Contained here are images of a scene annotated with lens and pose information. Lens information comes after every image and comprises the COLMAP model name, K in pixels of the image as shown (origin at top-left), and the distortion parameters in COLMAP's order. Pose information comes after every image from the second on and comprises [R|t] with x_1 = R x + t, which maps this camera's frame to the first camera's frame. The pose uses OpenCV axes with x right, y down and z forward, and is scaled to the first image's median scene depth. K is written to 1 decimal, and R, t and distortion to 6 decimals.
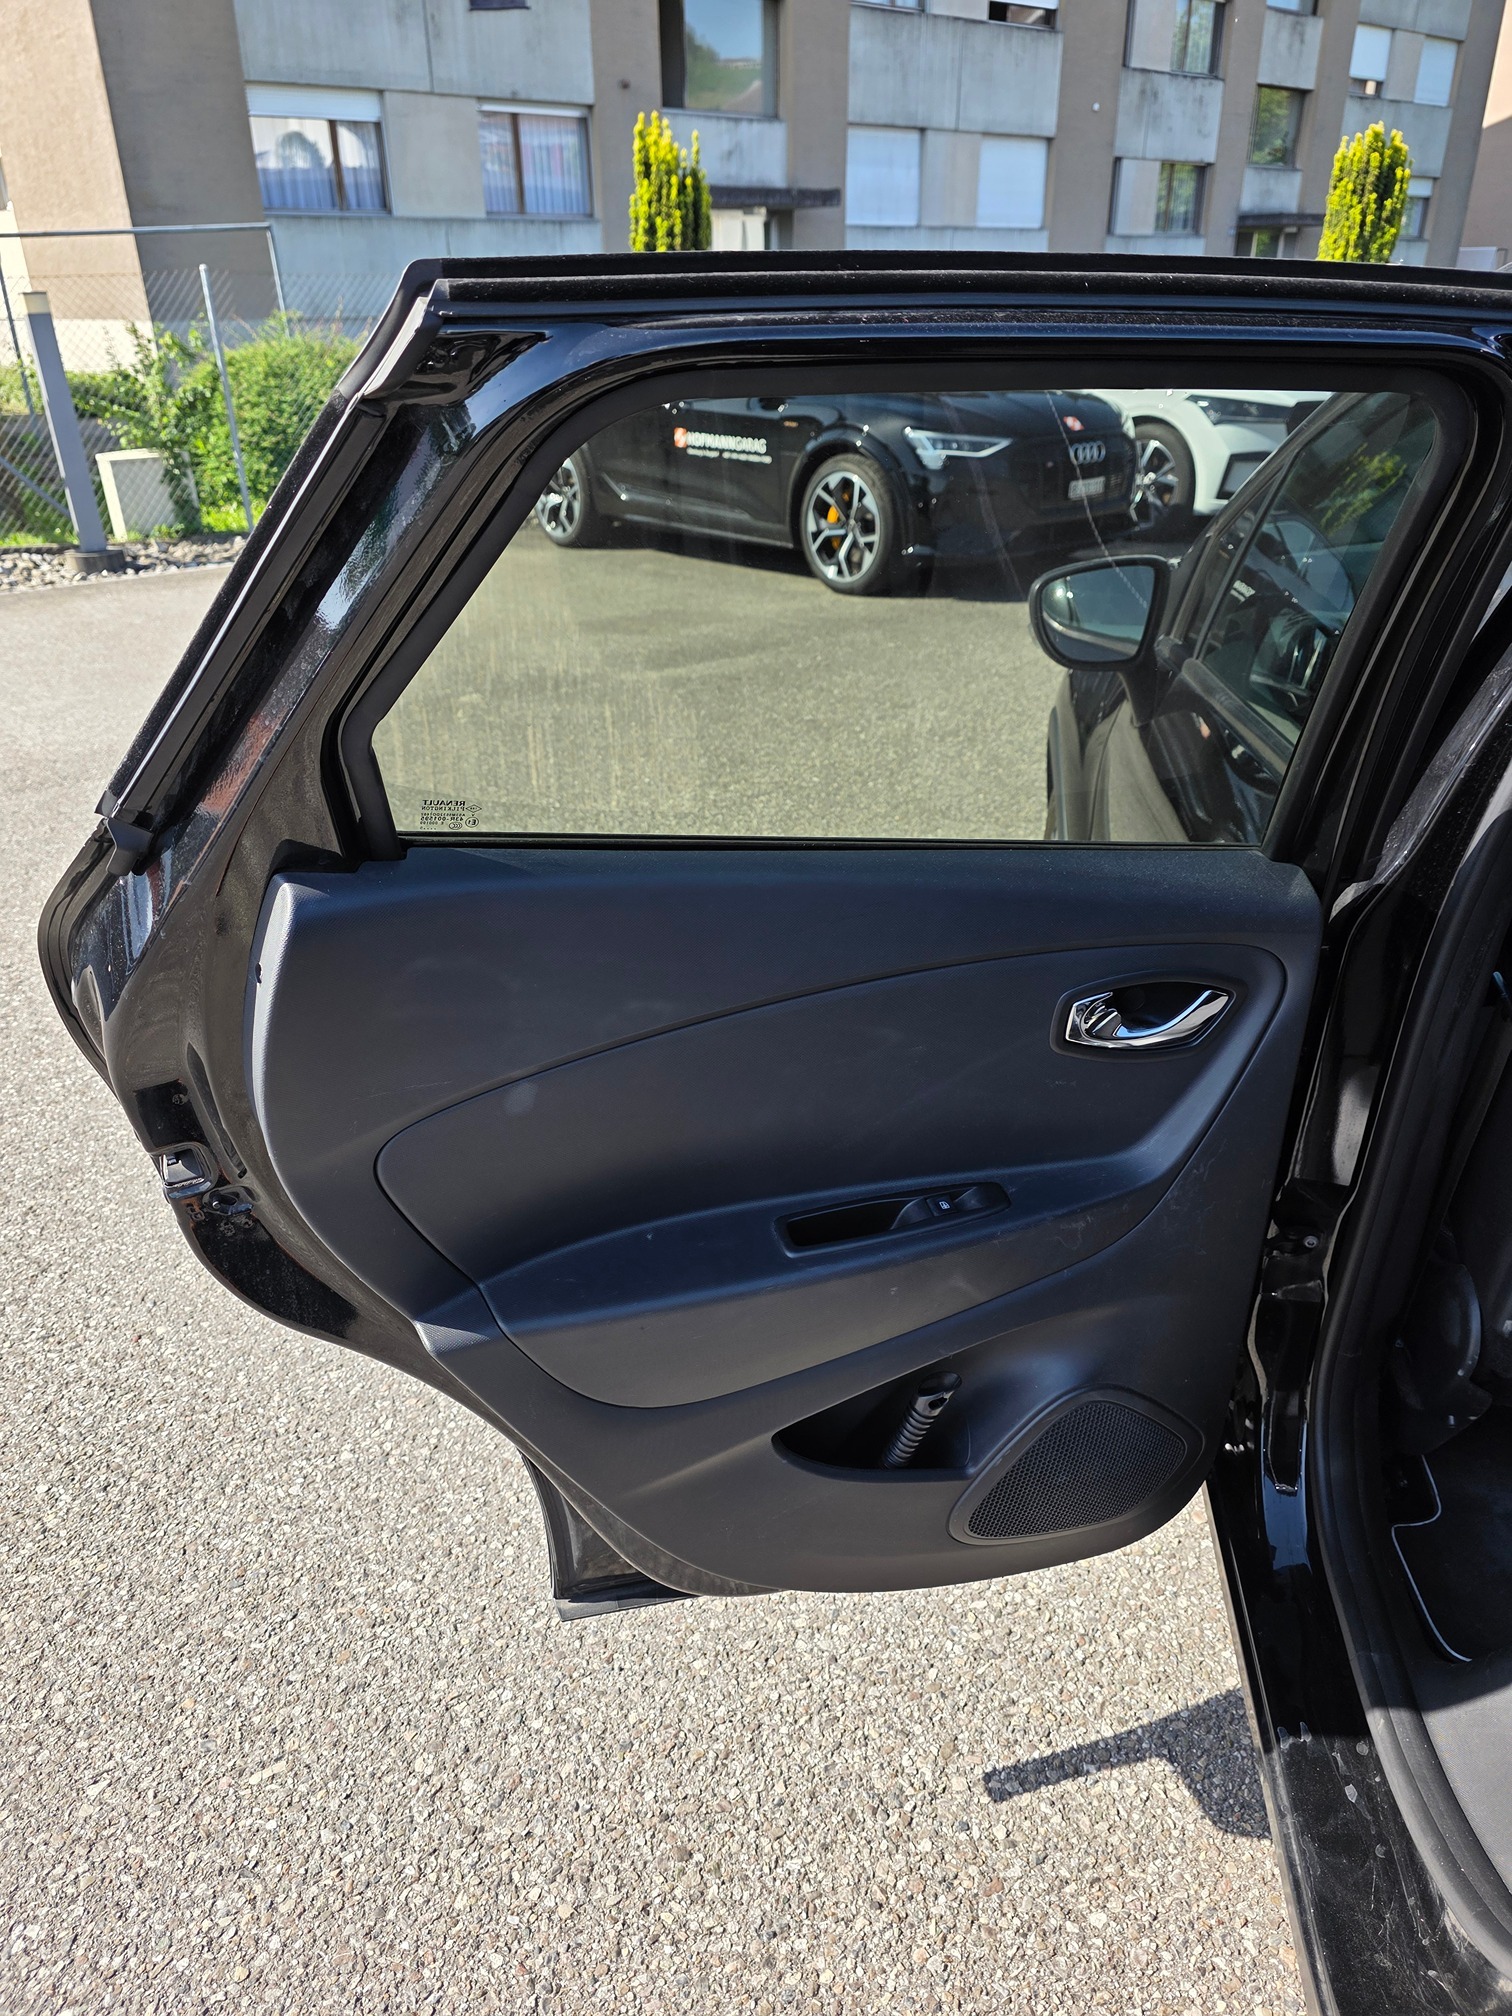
lens RADIAL K [[1364.6, 0, 760.5], [0, 1364.6, 1002.7], [0, 0, 1]] dist [0.033967, -0.032095]
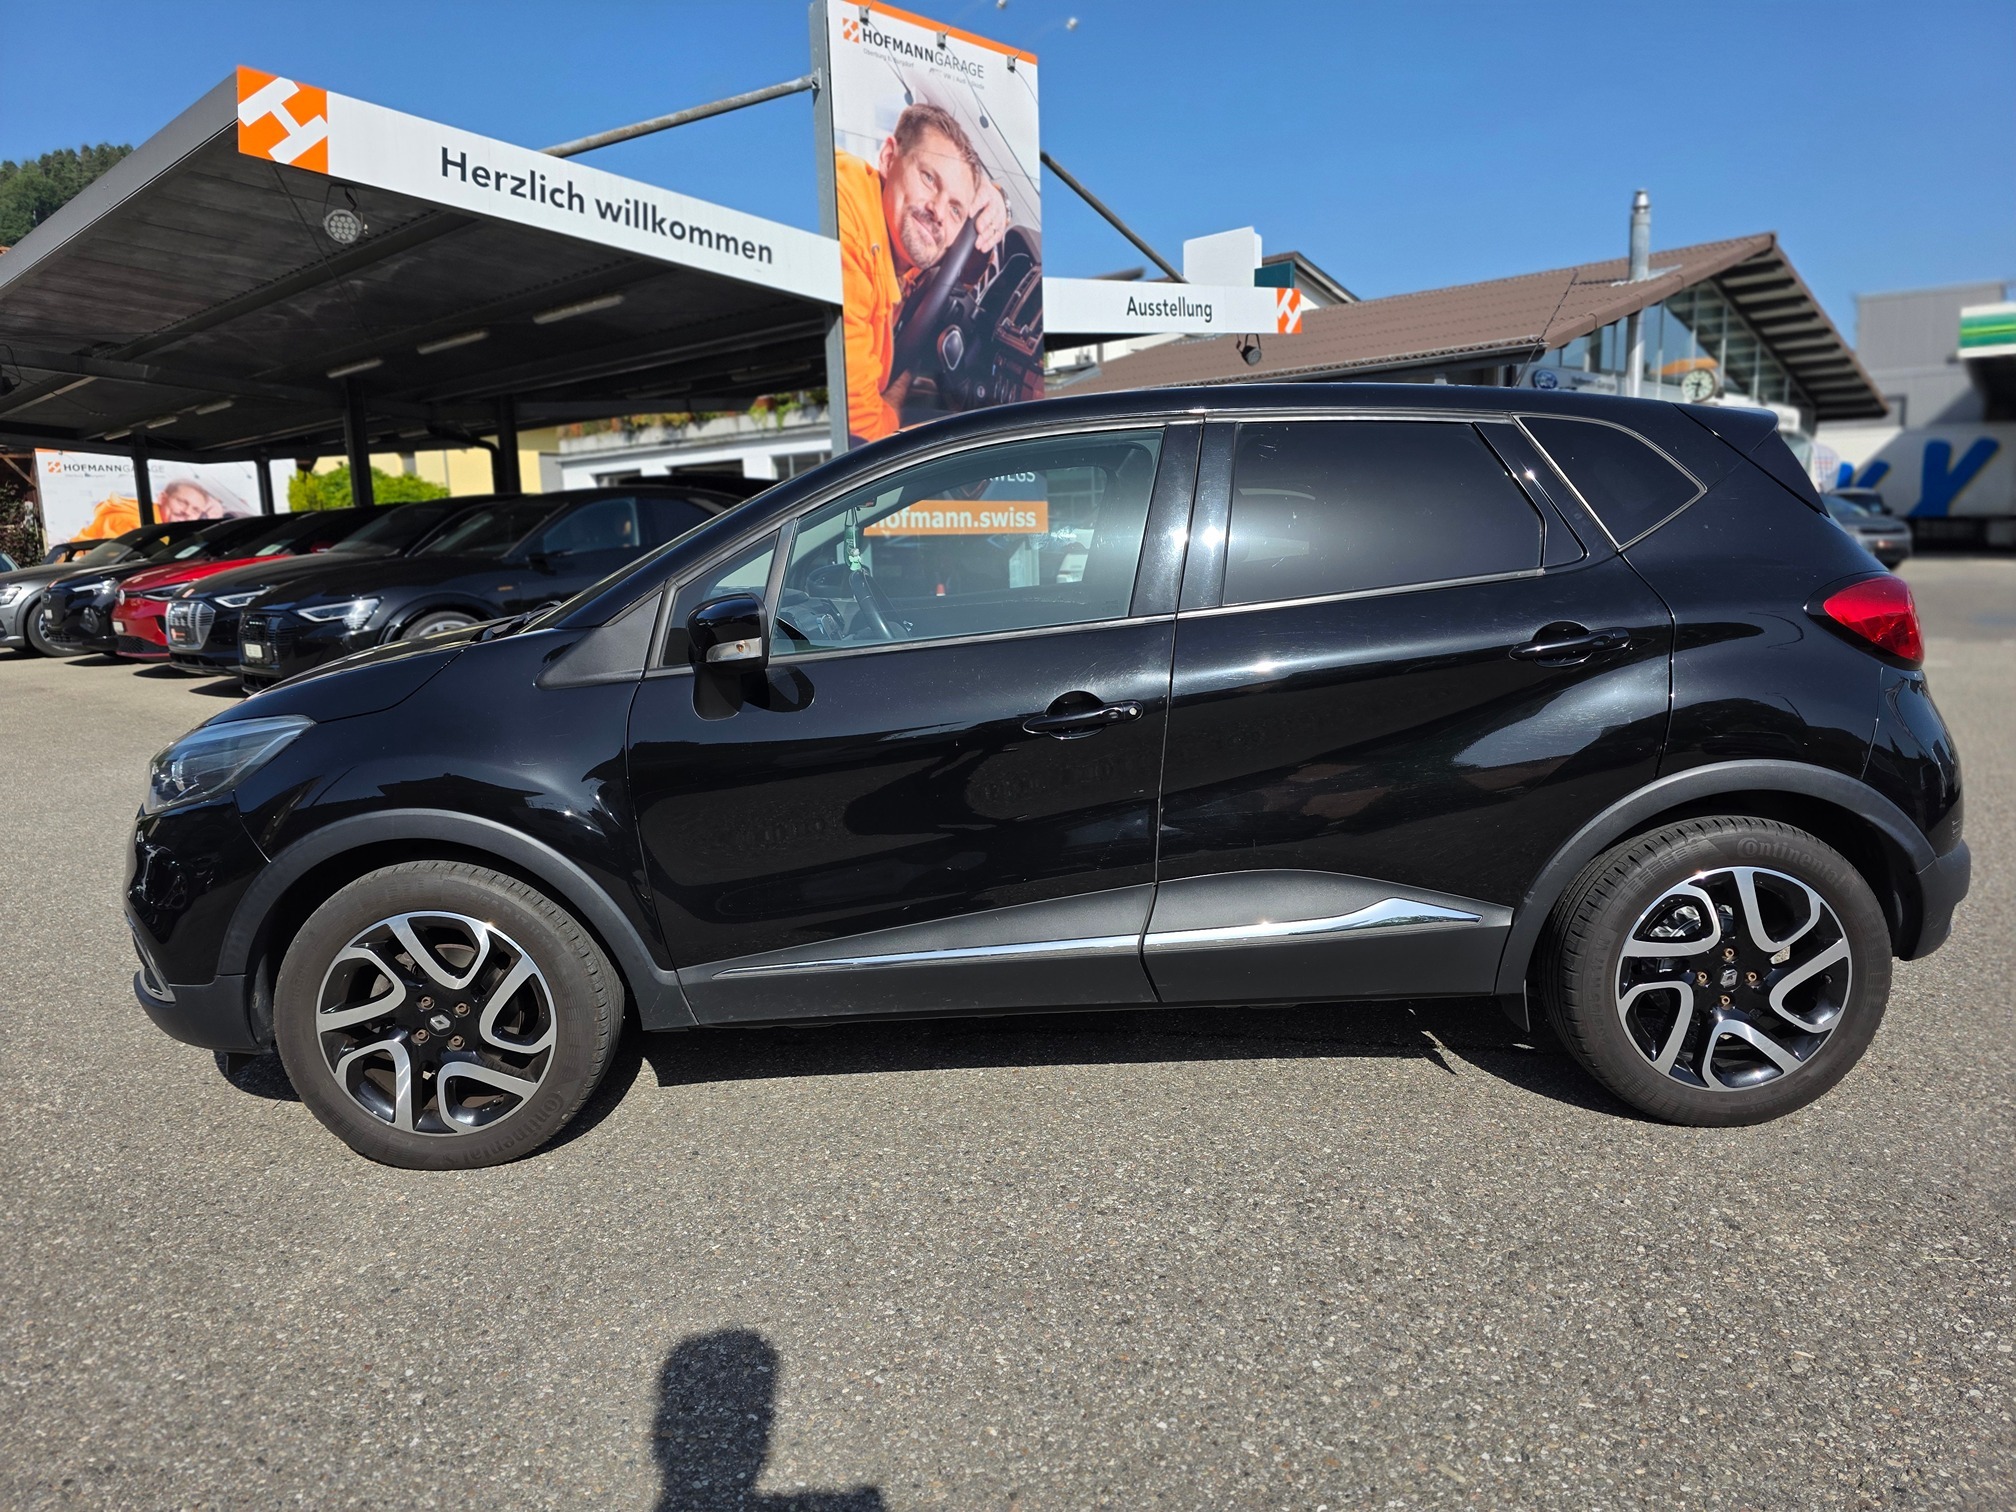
lens RADIAL K [[1364.6, 0, 1002.9], [0, 1364.6, 758.3], [0, 0, 1]] dist [0.033967, -0.032095]
pose [[-0.137643, -0.136499, 0.981031, -0.183276], [0.481510, 0.856323, 0.186705, -0.048498], [-0.865565, 0.498075, -0.052141, 0.145715]]
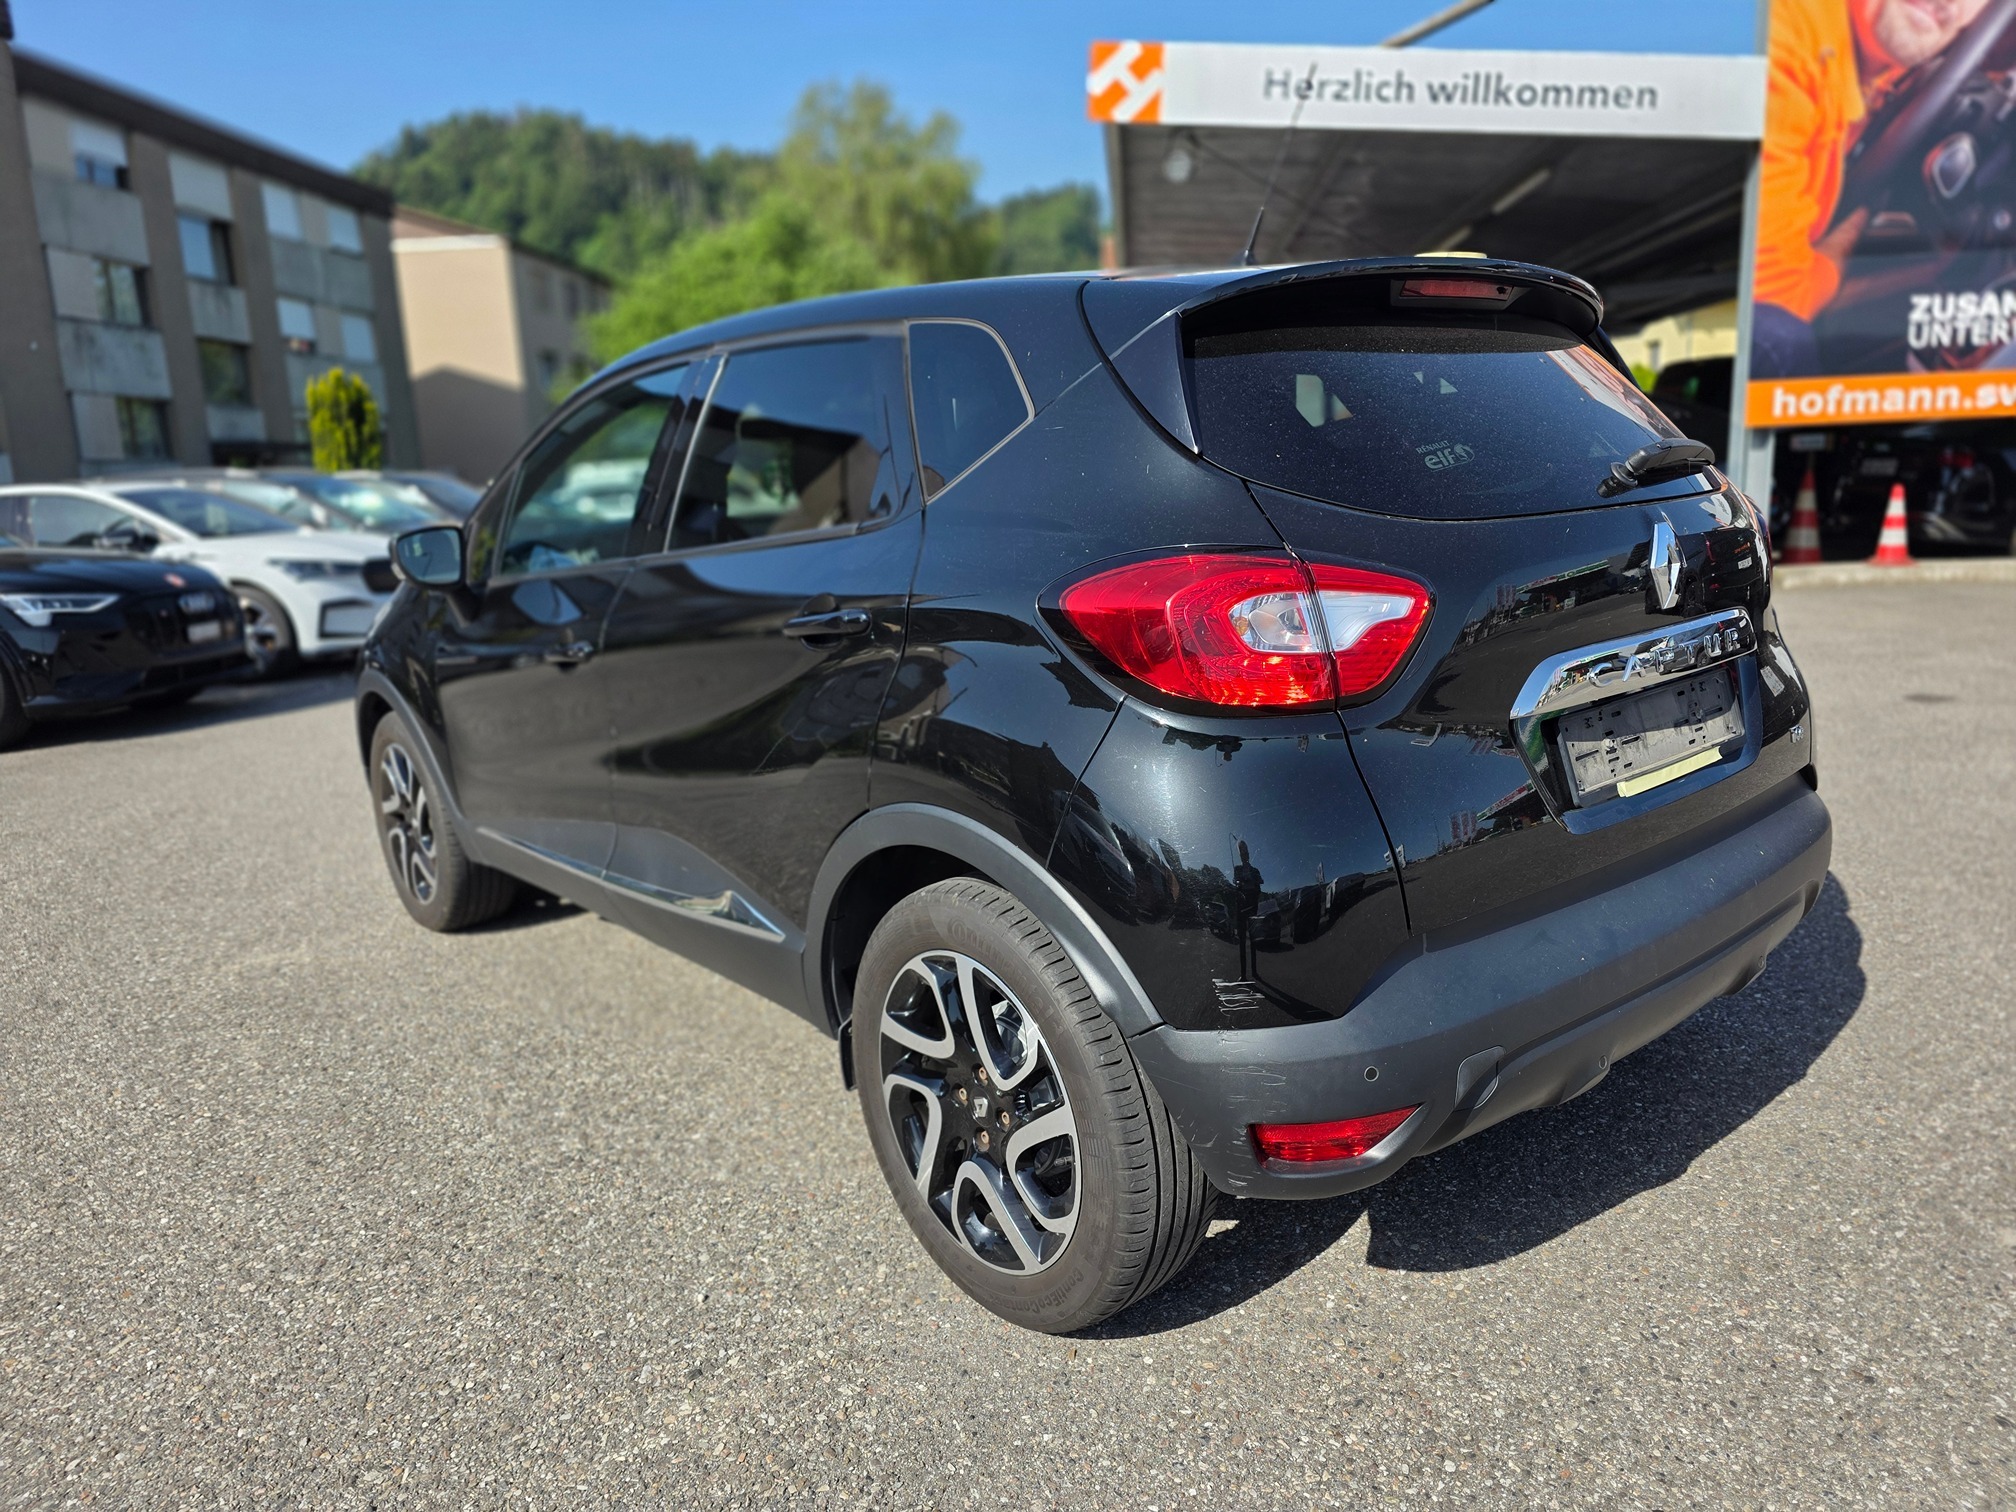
lens RADIAL K [[1364.6, 0, 1016.6], [0, 1364.6, 739.4], [0, 0, 1]] dist [0.033967, -0.032095]
pose [[0.675362, -0.153122, 0.721415, -0.085771], [0.368960, 0.917140, -0.150742, 0.072729], [-0.638557, 0.367978, 0.675897, -0.087237]]
